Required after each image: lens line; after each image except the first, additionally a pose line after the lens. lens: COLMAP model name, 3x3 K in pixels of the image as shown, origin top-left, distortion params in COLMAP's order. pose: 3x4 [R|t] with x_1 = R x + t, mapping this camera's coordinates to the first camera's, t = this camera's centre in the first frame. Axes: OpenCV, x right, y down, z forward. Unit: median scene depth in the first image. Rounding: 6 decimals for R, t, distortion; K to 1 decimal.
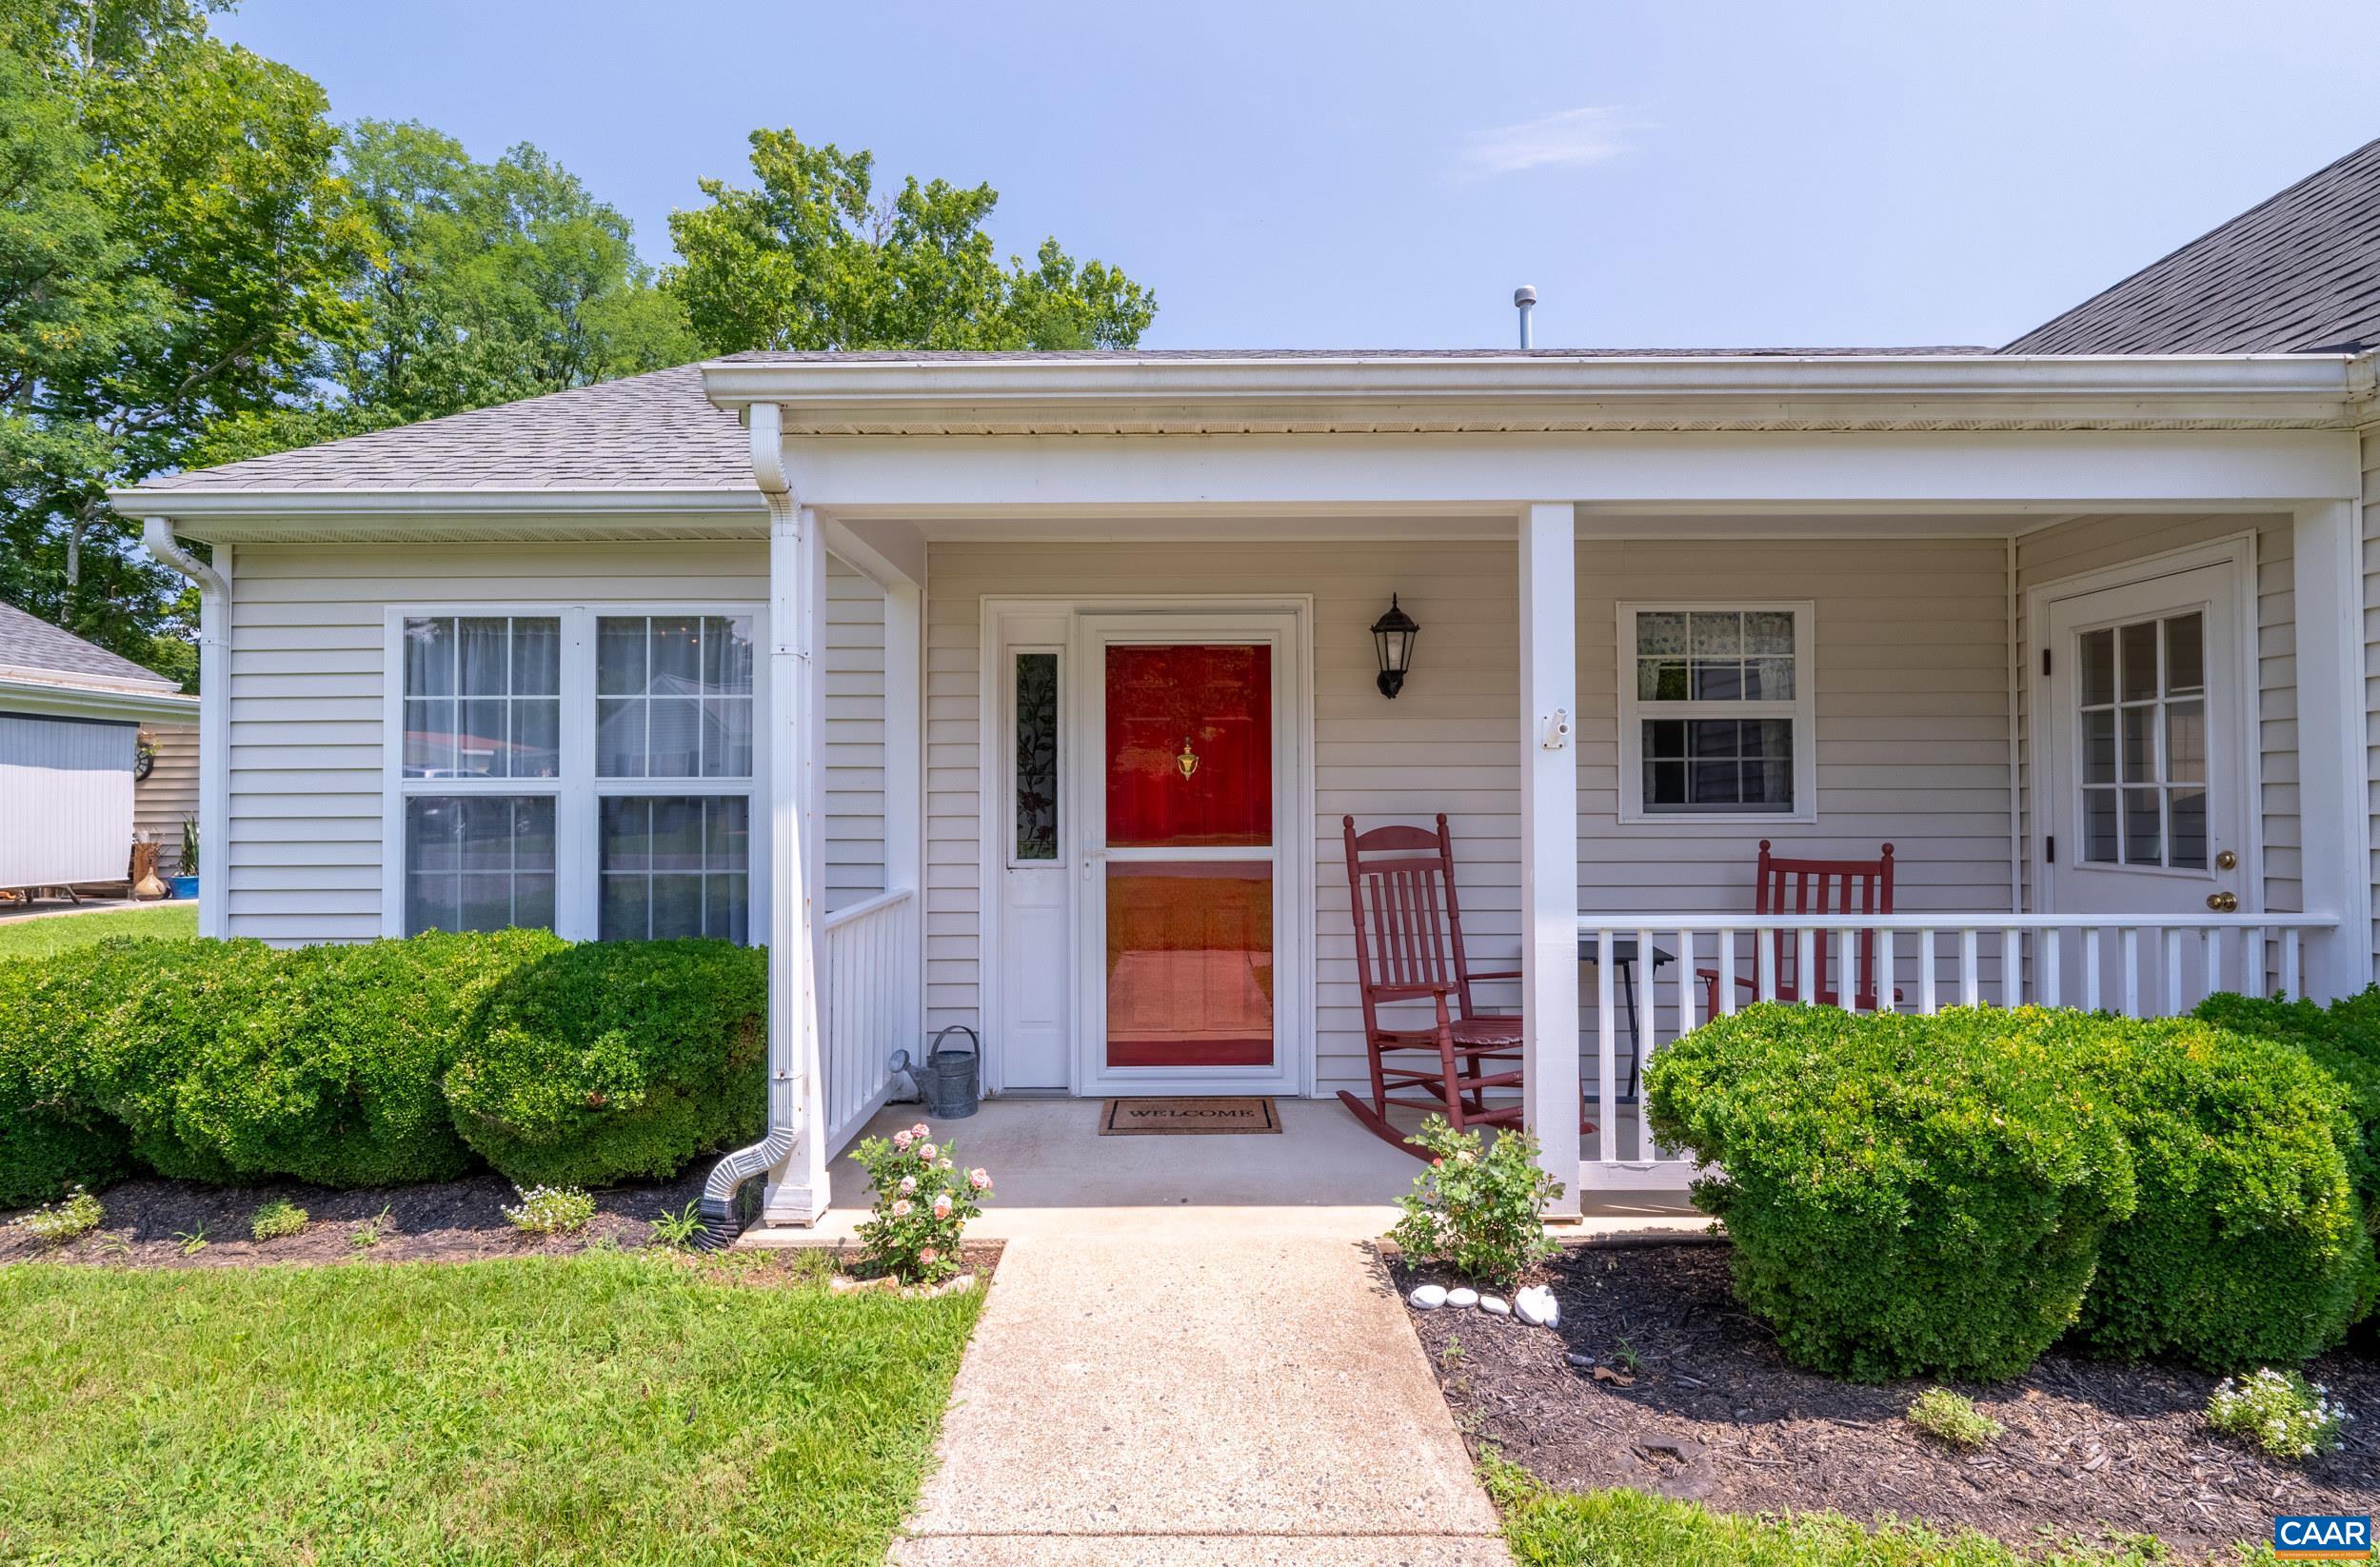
lens RADIAL K [[1086.8, 0, 1190.0], [0, 1086.8, 783.5], [0, 0, 1]] dist [0.001019, 0.000325]
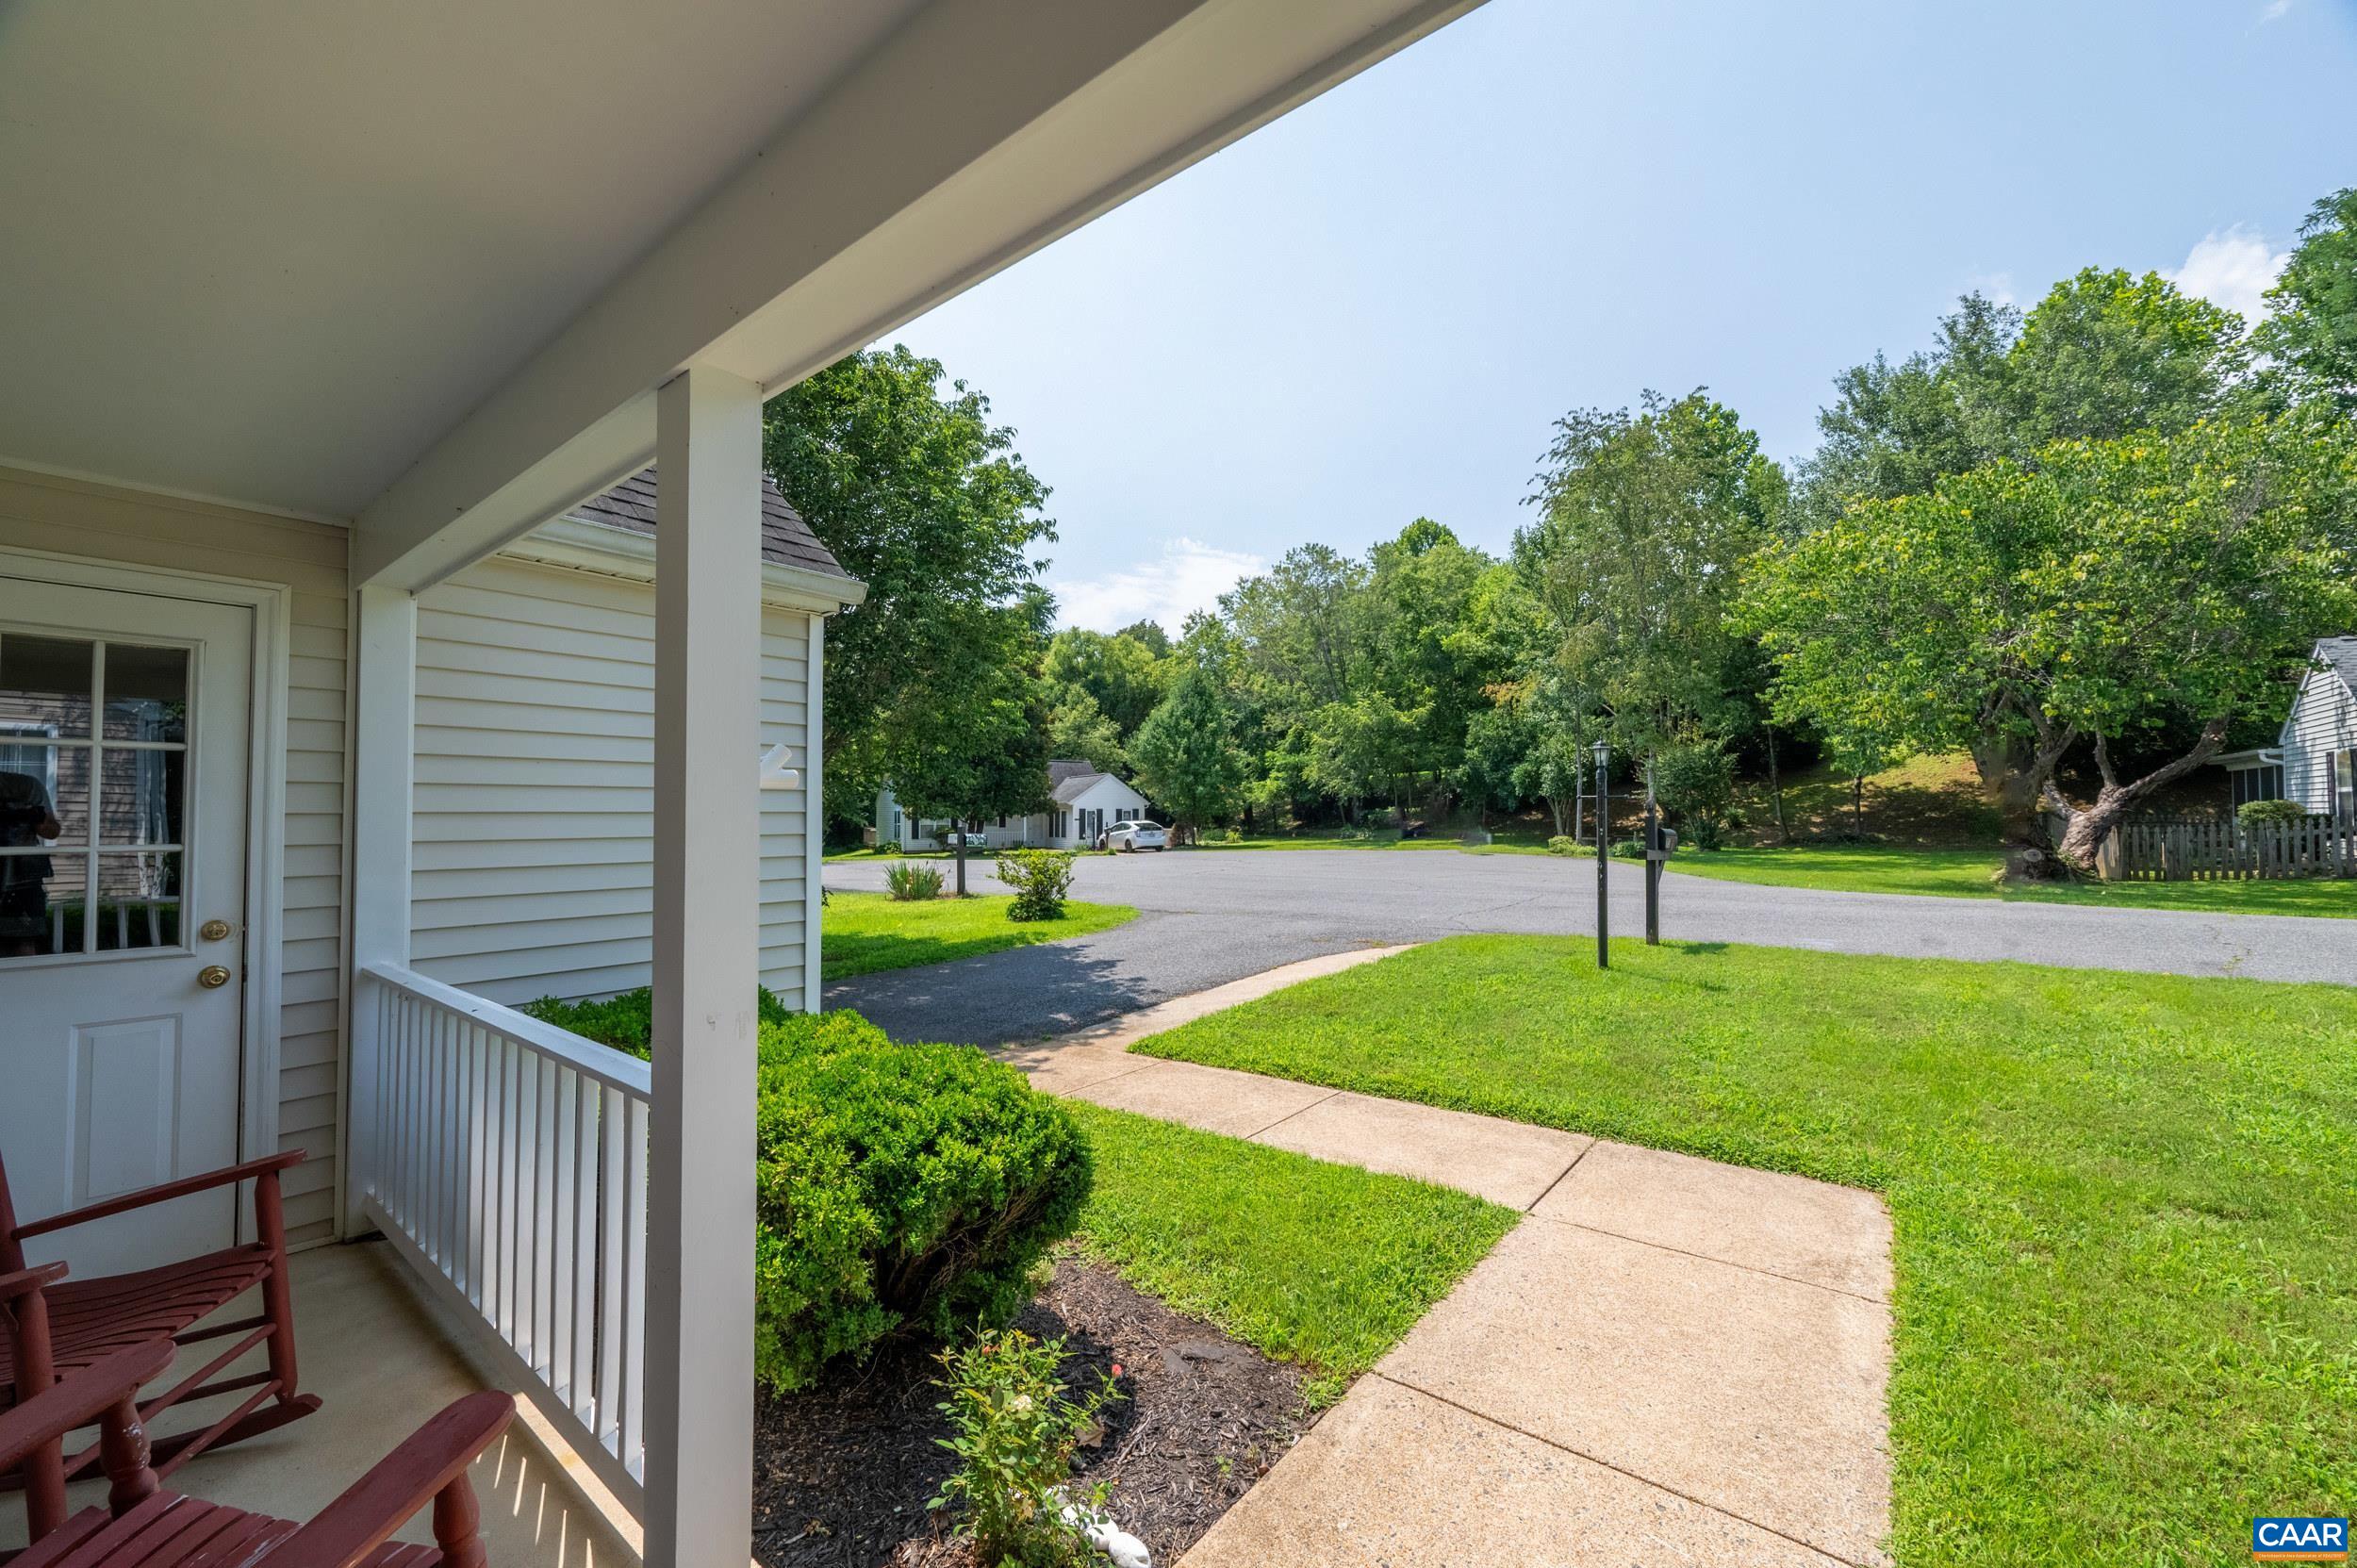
lens RADIAL K [[940.0, 0, 1178.5], [0, 940.0, 784.0], [0, 0, 1]] dist [0.000482, 0.000041]
pose [[-0.781950, 0.026688, 0.622770, -0.167504], [-0.001876, 0.998978, -0.045166, -0.016654], [-0.623339, -0.036486, -0.781100, 1.148813]]
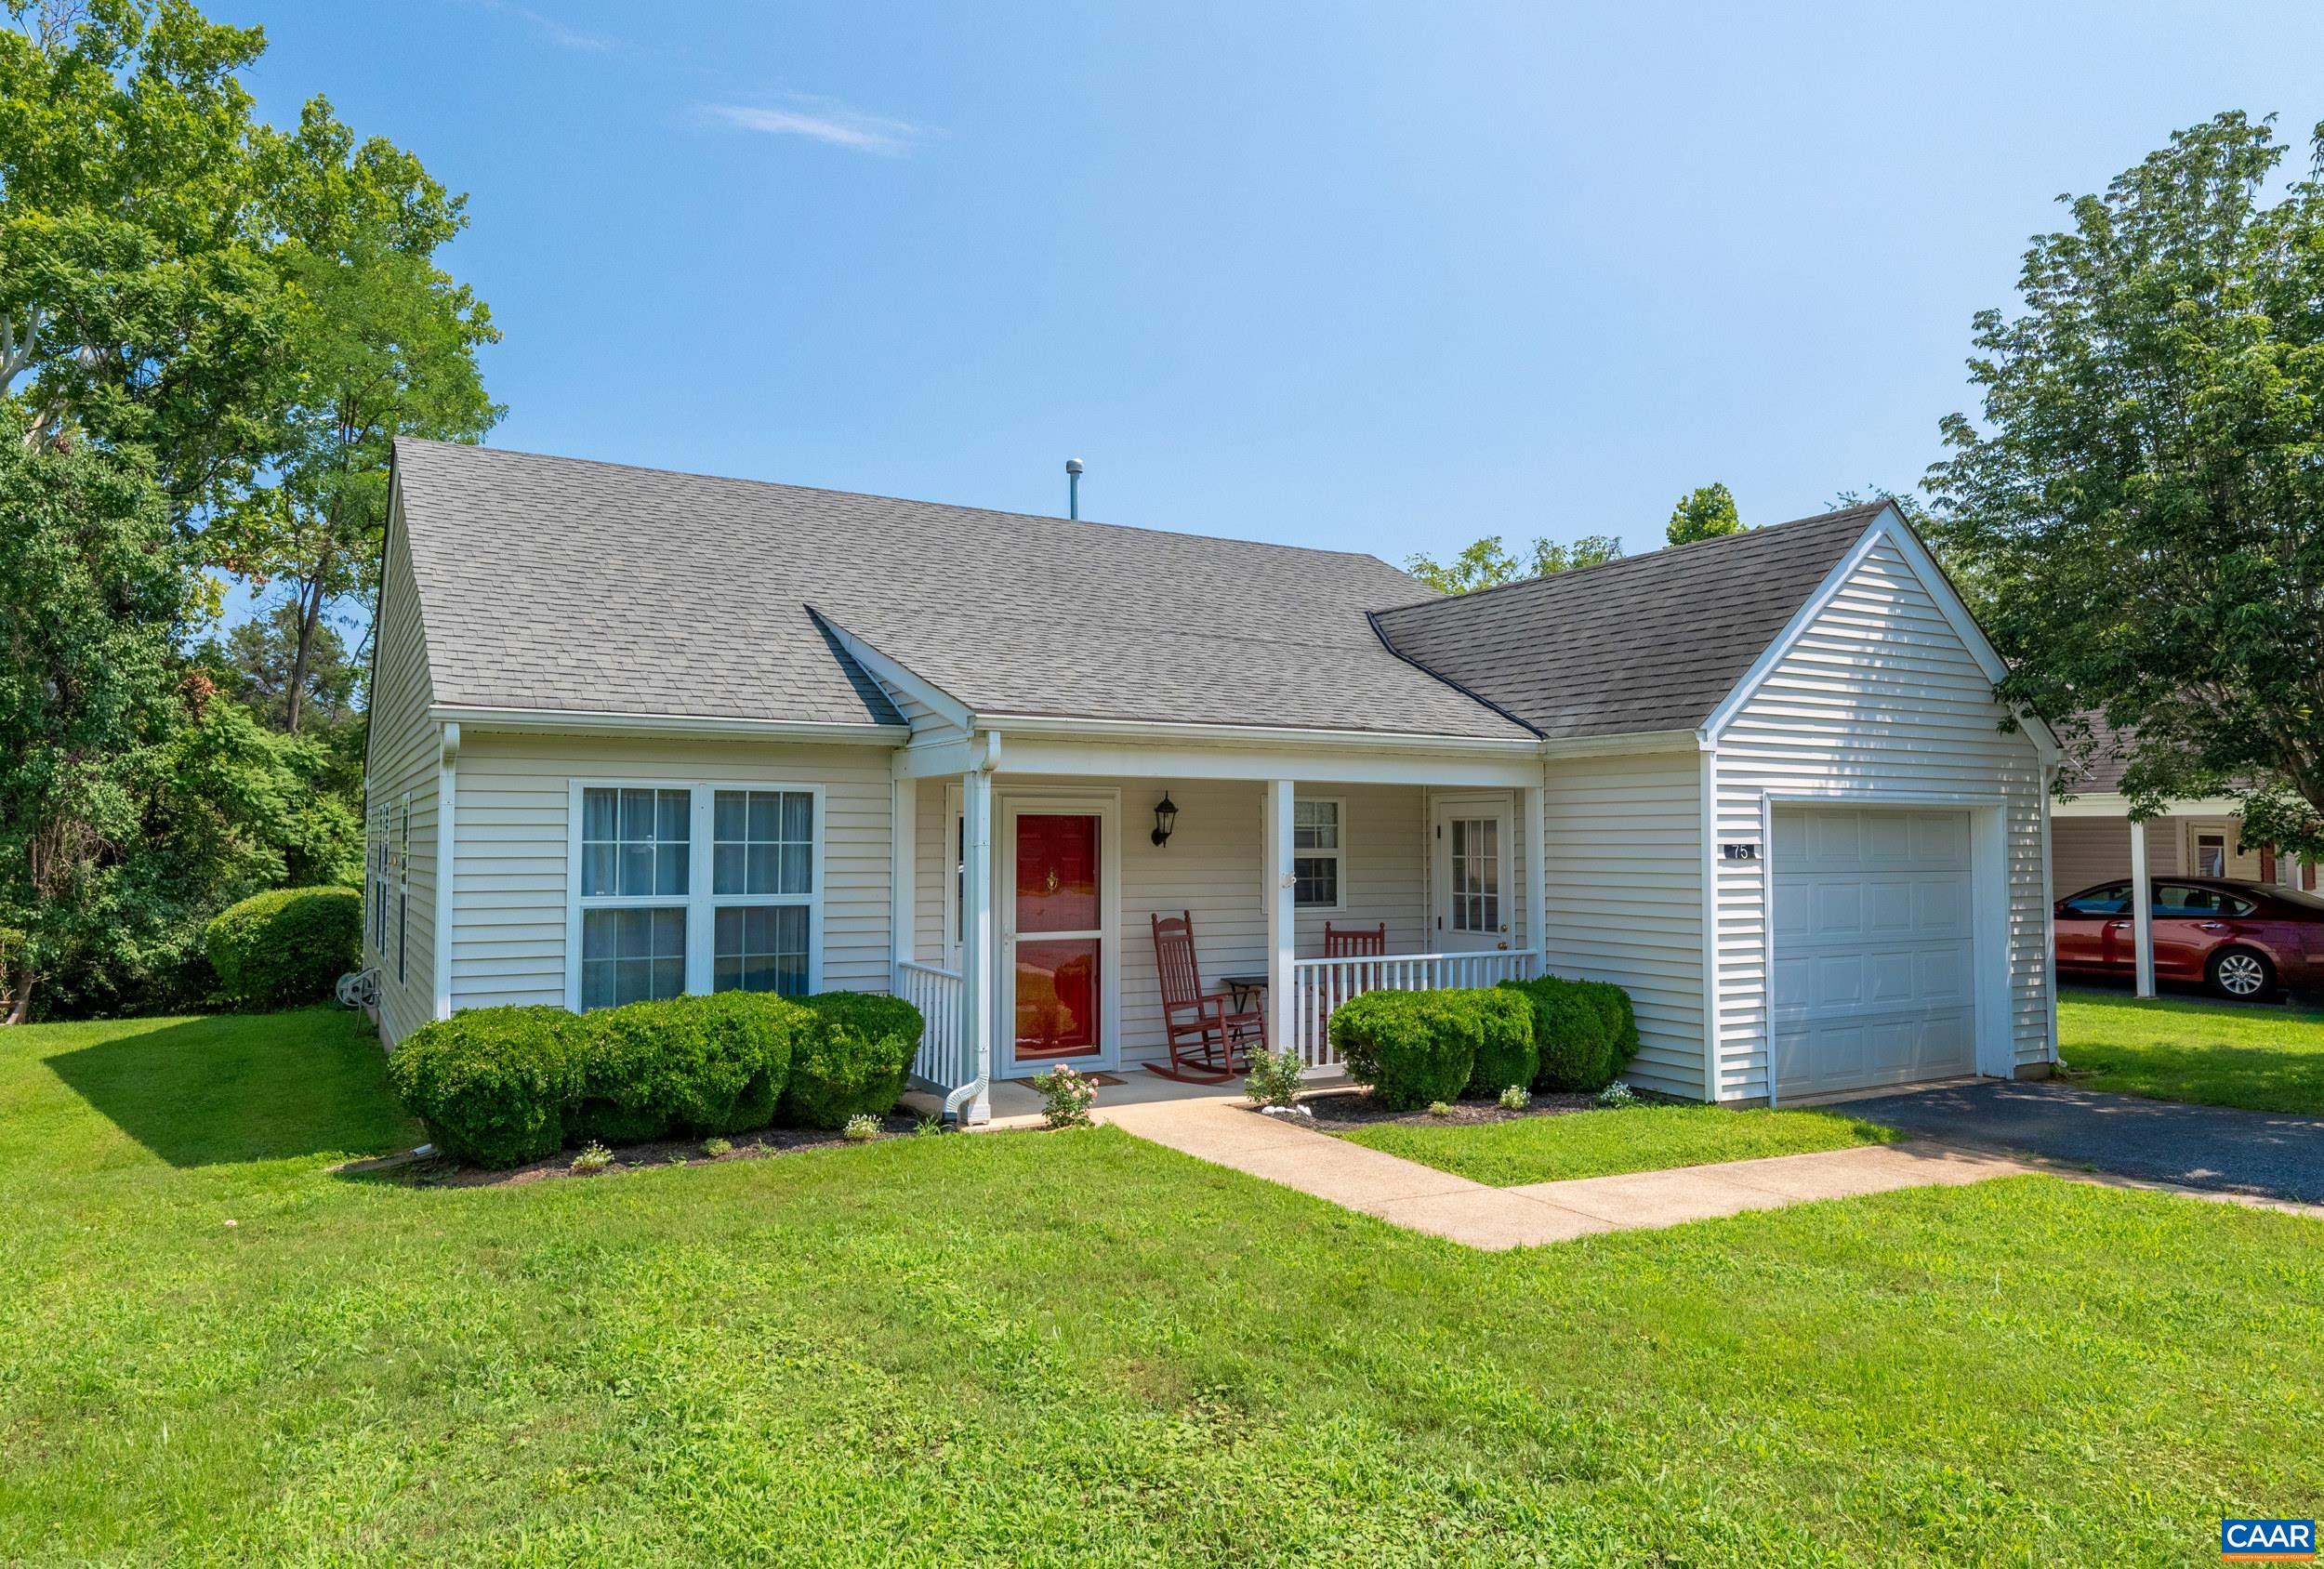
lens RADIAL K [[1437.6, 0, 1112.9], [0, 1437.6, 776.0], [0, 0, 1]] dist [0.004897, -0.000794]
pose [[0.878109, 0.028803, 0.477594, -1.325038], [-0.013919, 0.999302, -0.034675, -0.143332], [-0.478259, 0.023800, 0.877896, -1.375517]]
